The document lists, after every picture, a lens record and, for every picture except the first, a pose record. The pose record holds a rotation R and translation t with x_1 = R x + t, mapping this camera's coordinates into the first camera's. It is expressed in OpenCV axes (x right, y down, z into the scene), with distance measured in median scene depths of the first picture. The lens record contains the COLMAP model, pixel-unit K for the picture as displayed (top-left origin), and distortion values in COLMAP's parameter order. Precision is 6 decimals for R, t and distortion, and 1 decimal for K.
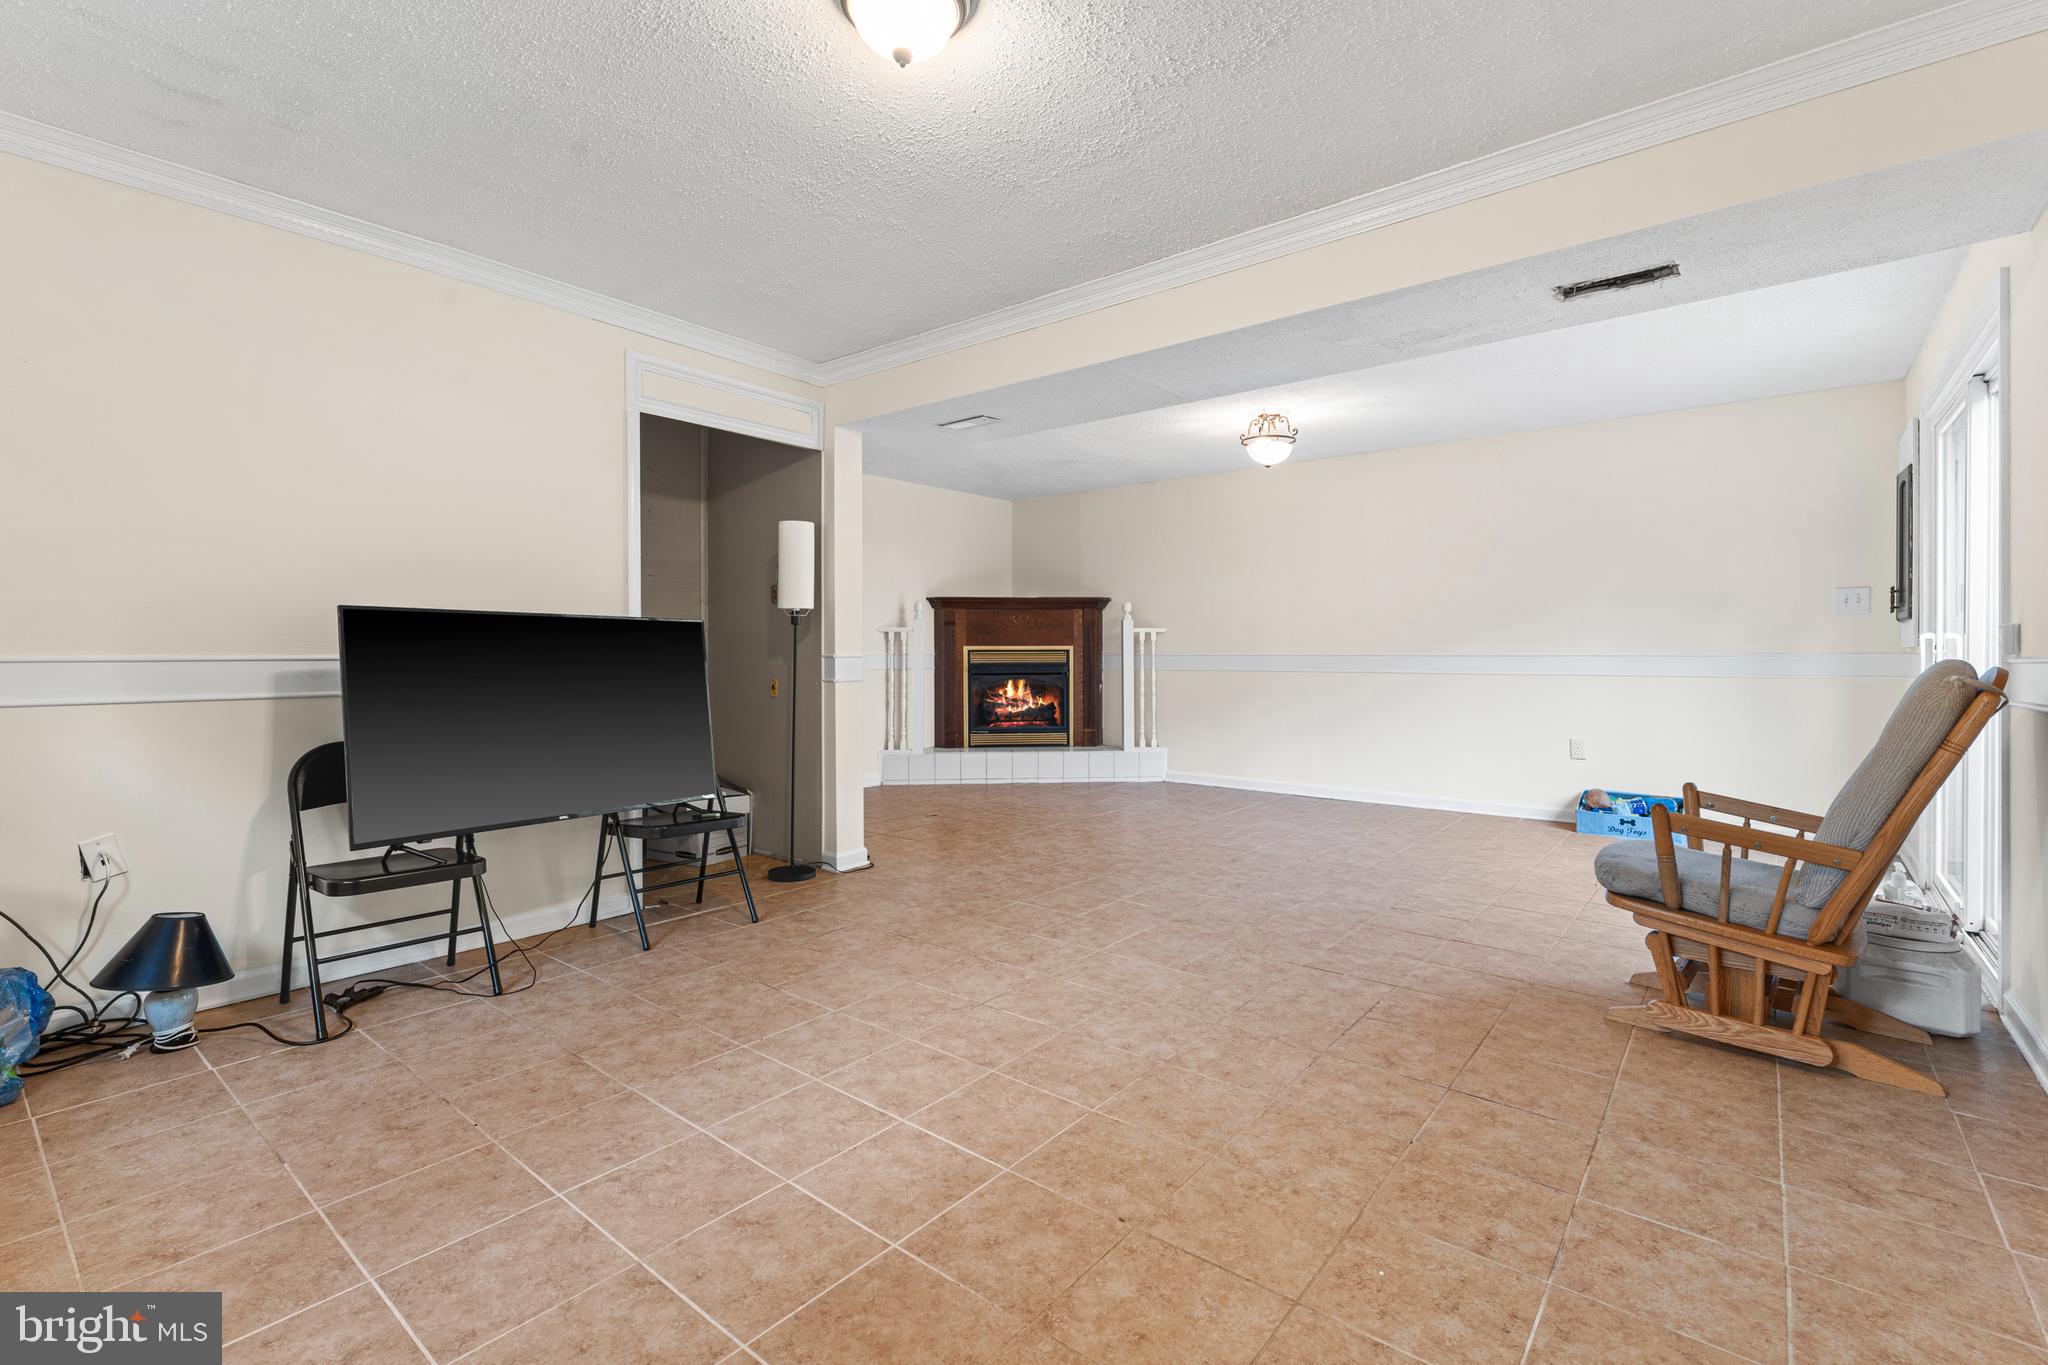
lens RADIAL K [[902.9, 0, 1023.1], [0, 902.9, 659.0], [0, 0, 1]] dist [-0.000459, -0.000023]
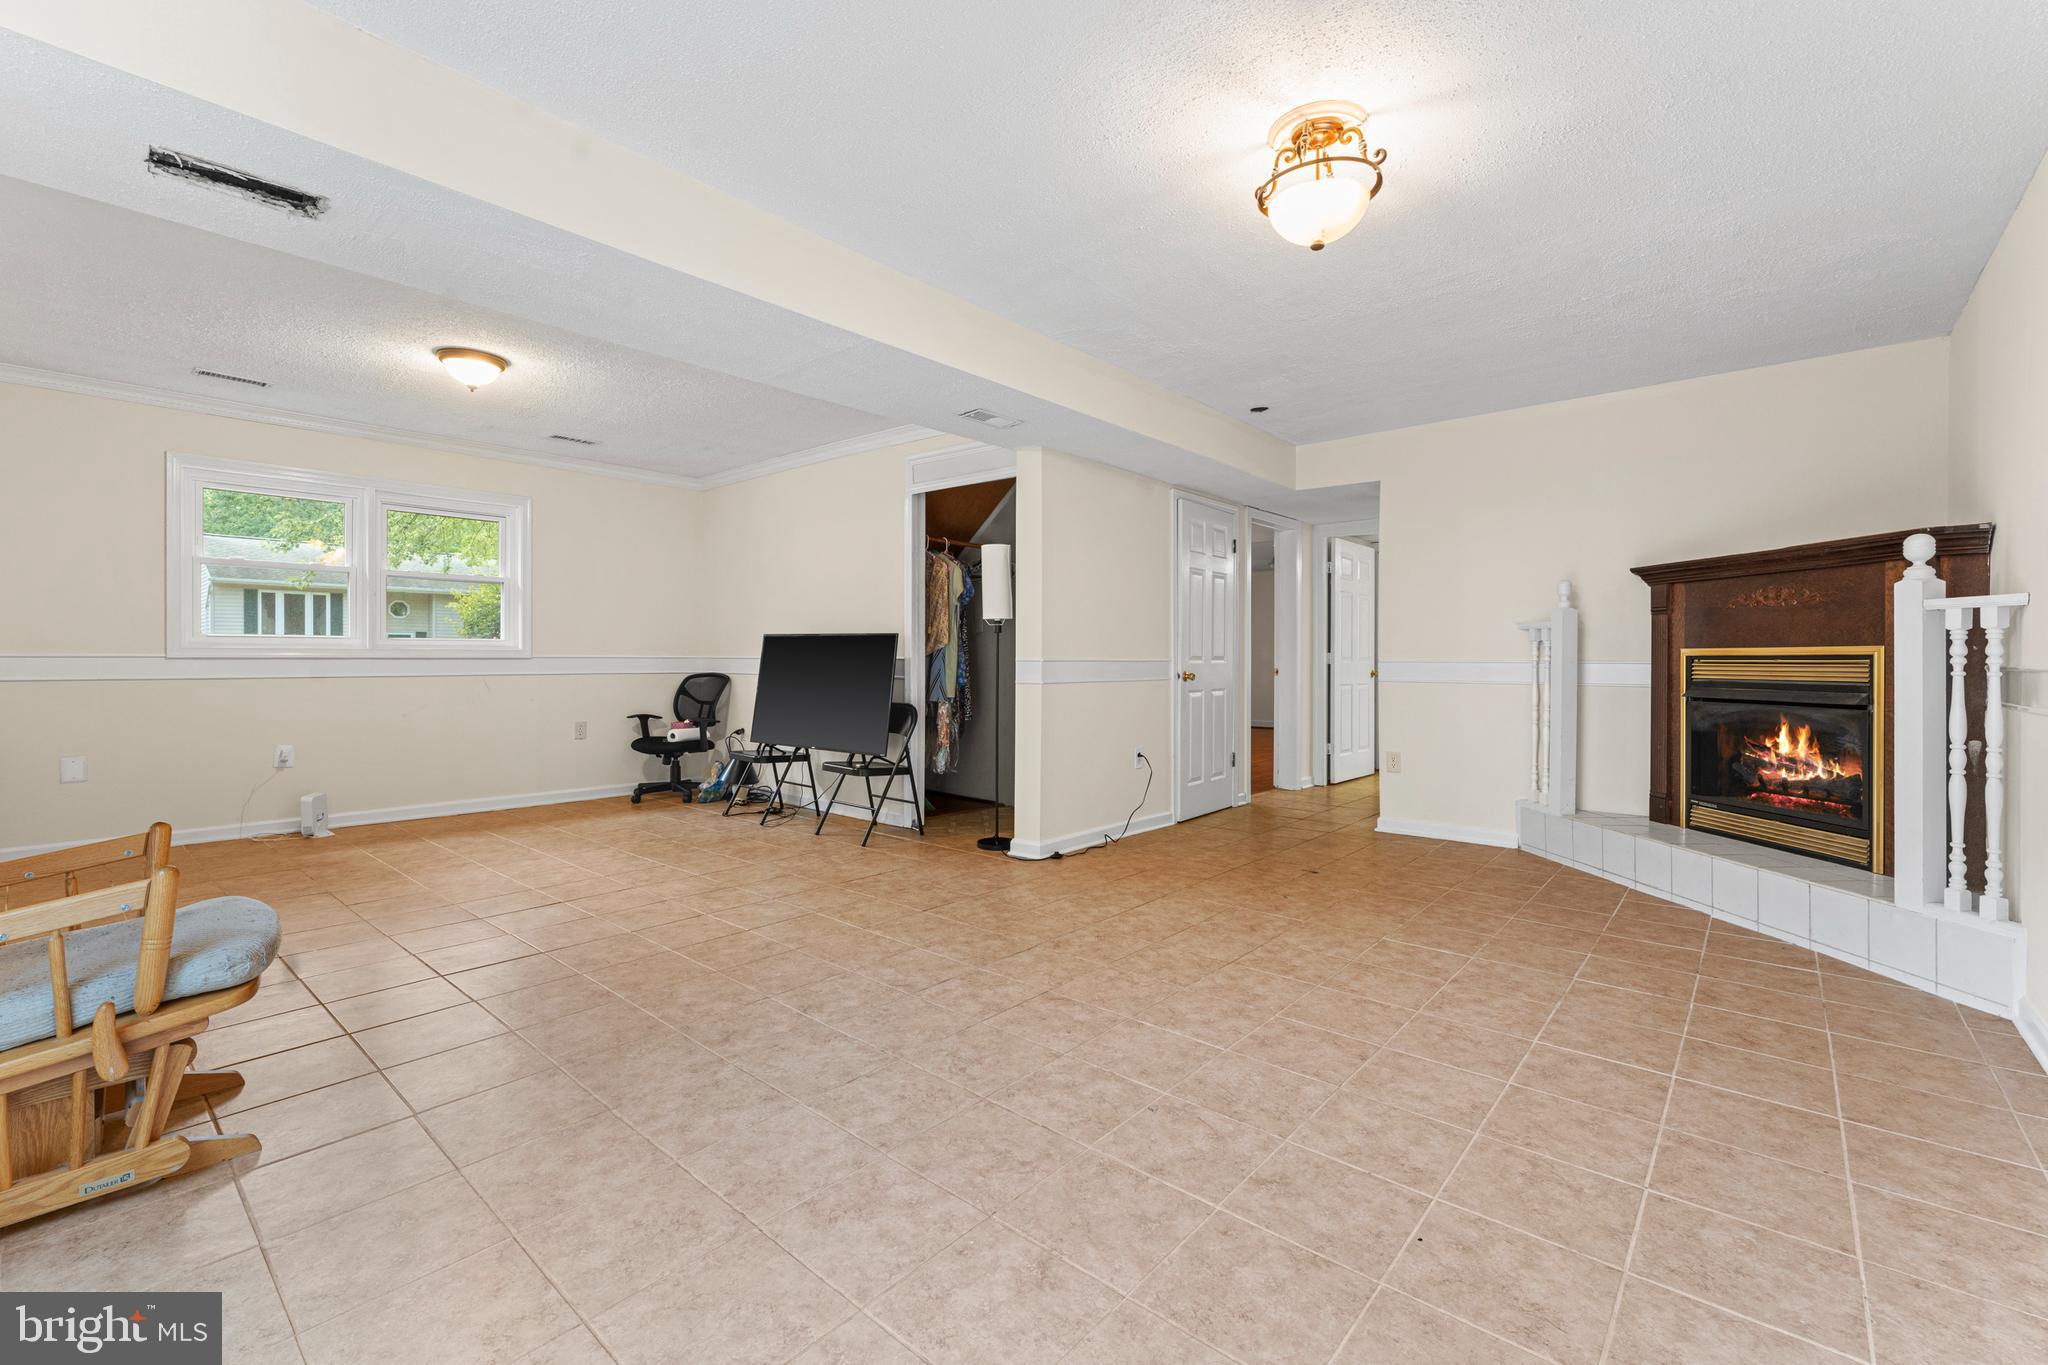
lens RADIAL K [[876.3, 0, 1024.0], [0, 876.3, 682.5], [0, 0, 1]] dist [0.001552, 0.000122]
pose [[-0.032757, 0.034562, -0.998866, 0.497989], [-0.008624, 0.999355, 0.034862, -0.008202], [0.999426, 0.009756, -0.032438, 0.604457]]
